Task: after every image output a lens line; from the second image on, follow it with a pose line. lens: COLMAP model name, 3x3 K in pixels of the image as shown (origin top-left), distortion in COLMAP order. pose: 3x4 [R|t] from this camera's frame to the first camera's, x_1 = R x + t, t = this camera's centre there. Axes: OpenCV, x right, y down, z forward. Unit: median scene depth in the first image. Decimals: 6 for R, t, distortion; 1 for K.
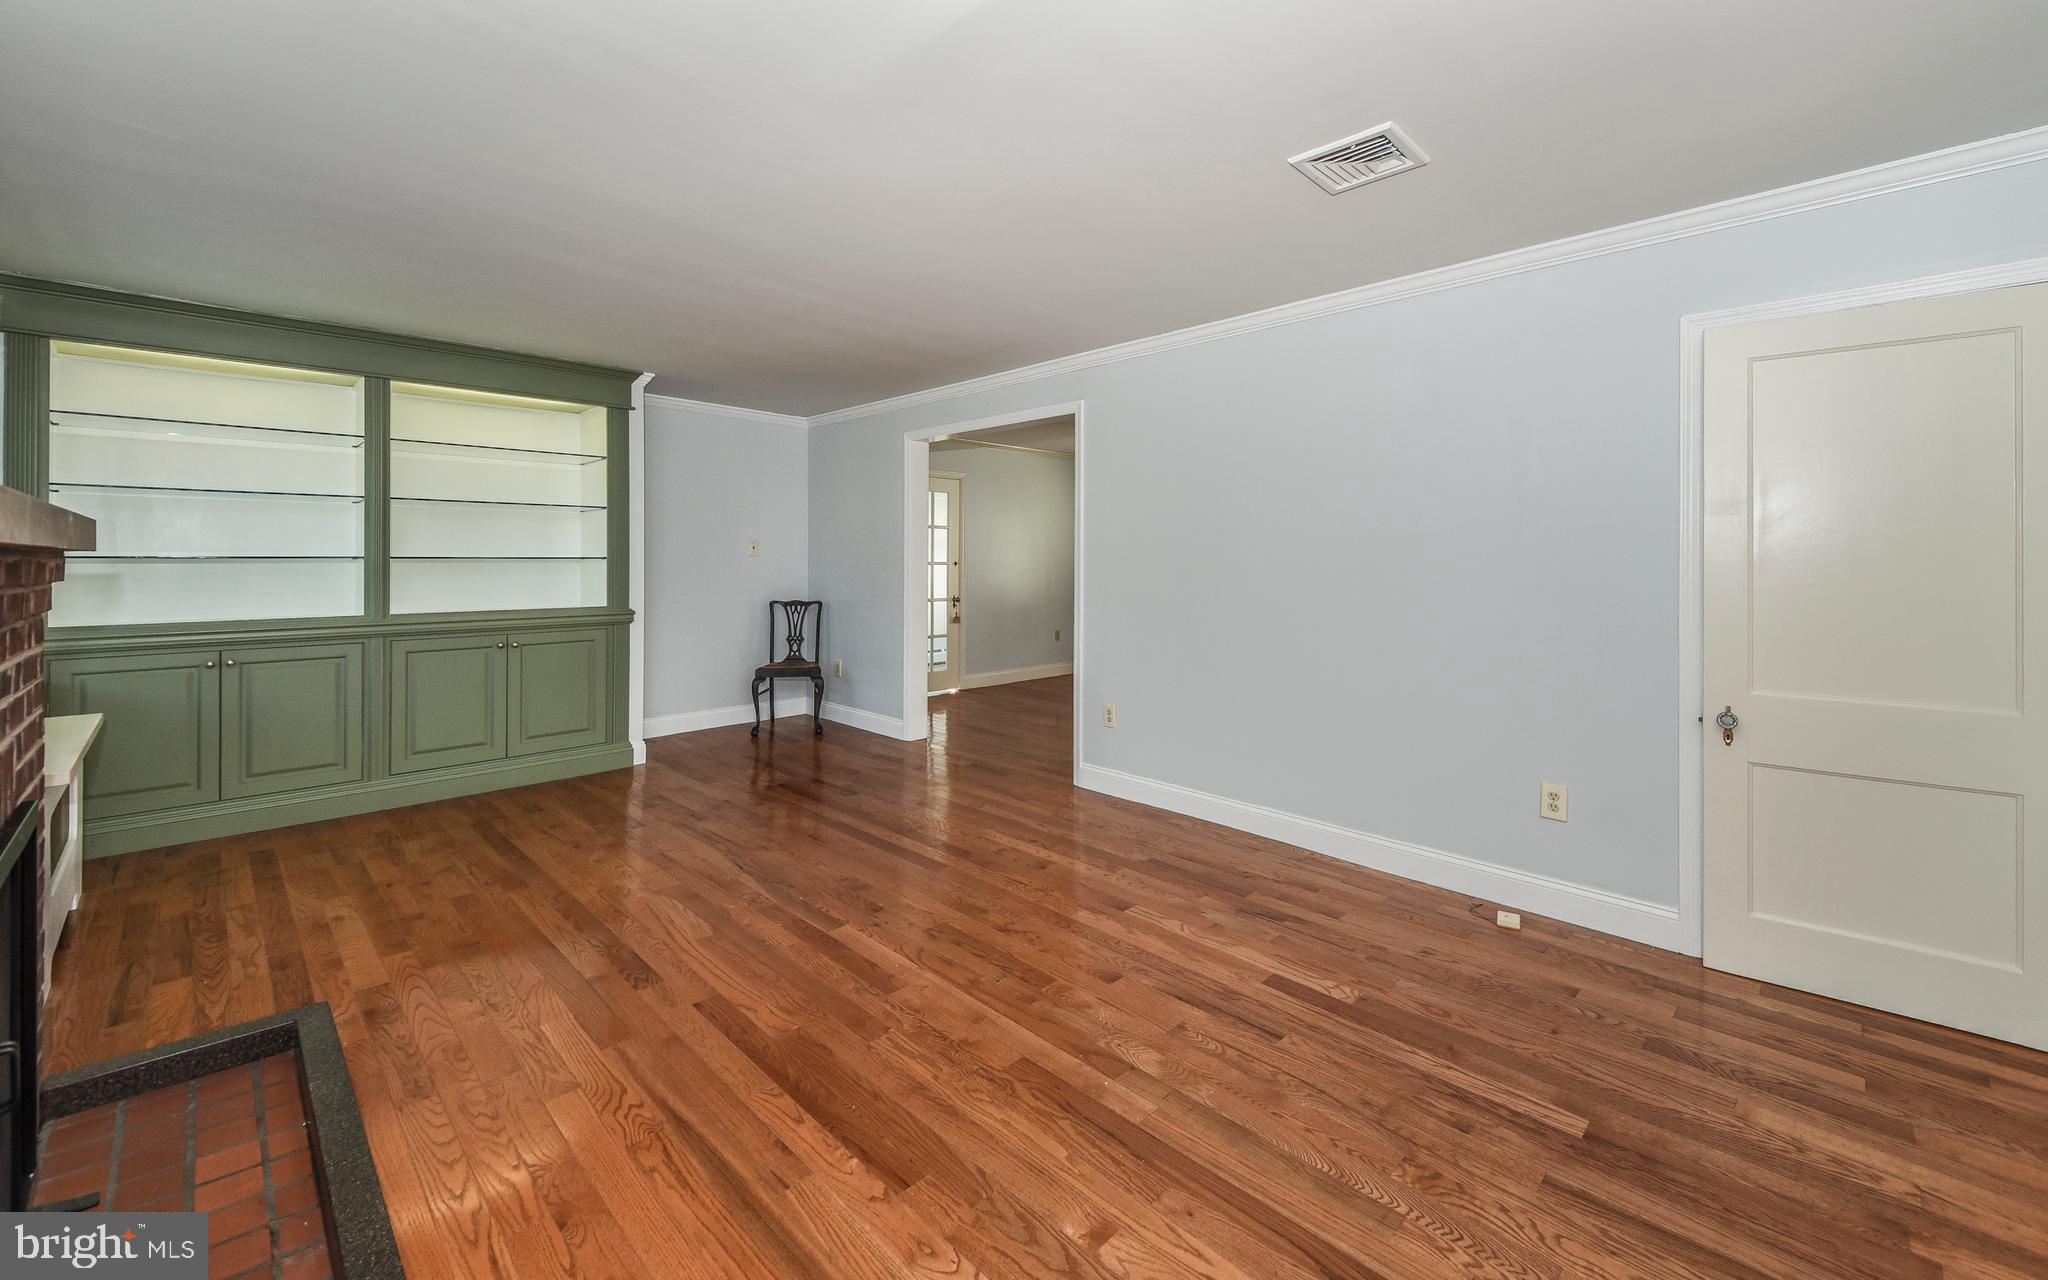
lens RADIAL K [[803.8, 0, 1031.9], [0, 803.8, 560.5], [0, 0, 1]] dist [0.026063, -0.000720]
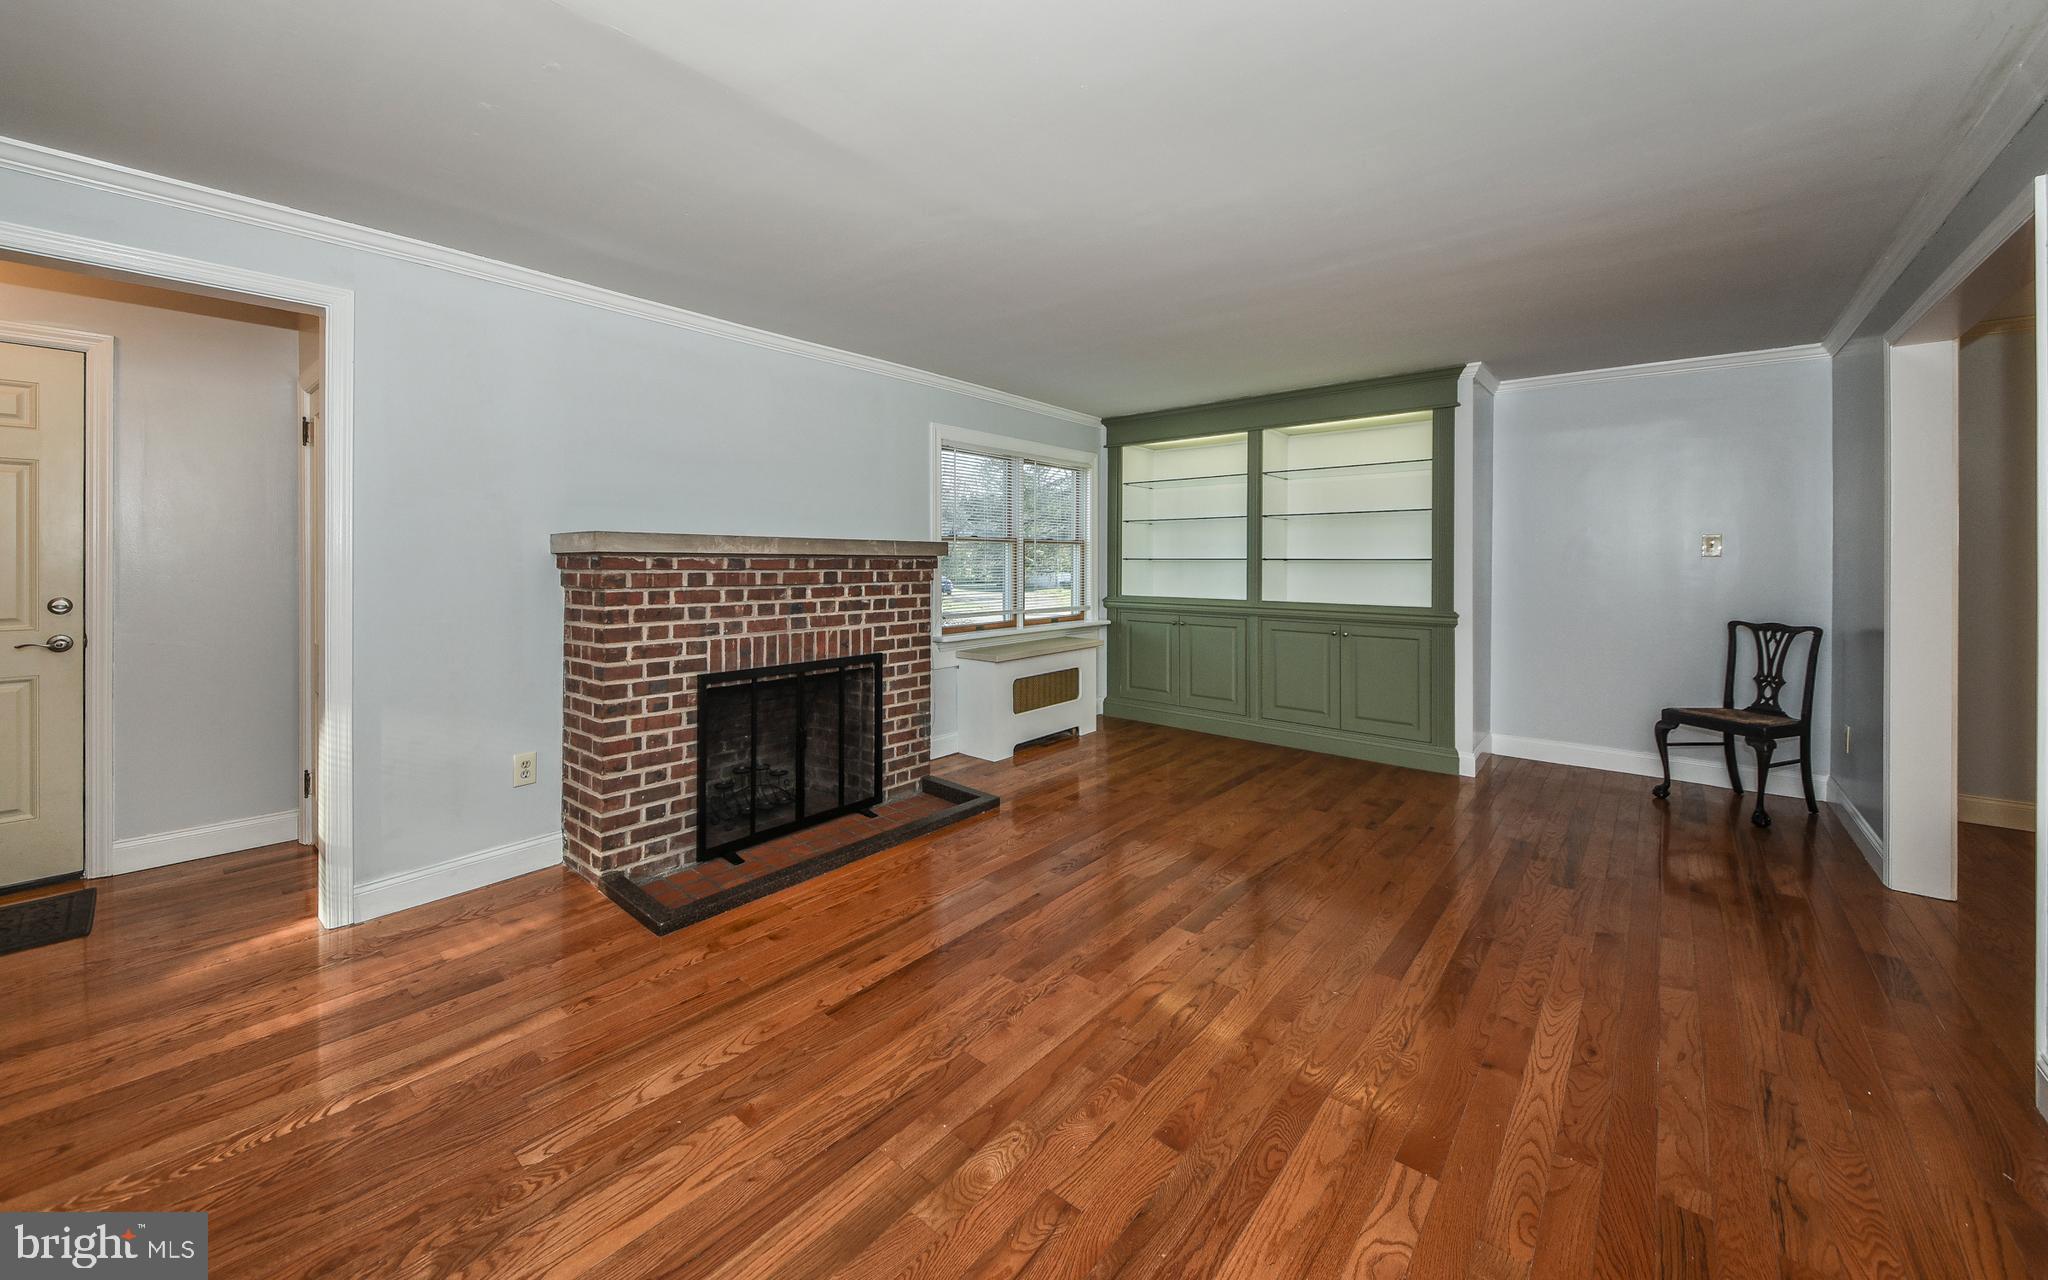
lens RADIAL K [[777.6, 0, 1019.3], [0, 777.6, 557.0], [0, 0, 1]] dist [0.035567, -0.000102]
pose [[0.077830, -0.000933, -0.996966, 0.893715], [-0.002656, 0.999996, -0.001143, -0.008114], [0.996963, 0.002737, 0.077827, 0.899315]]
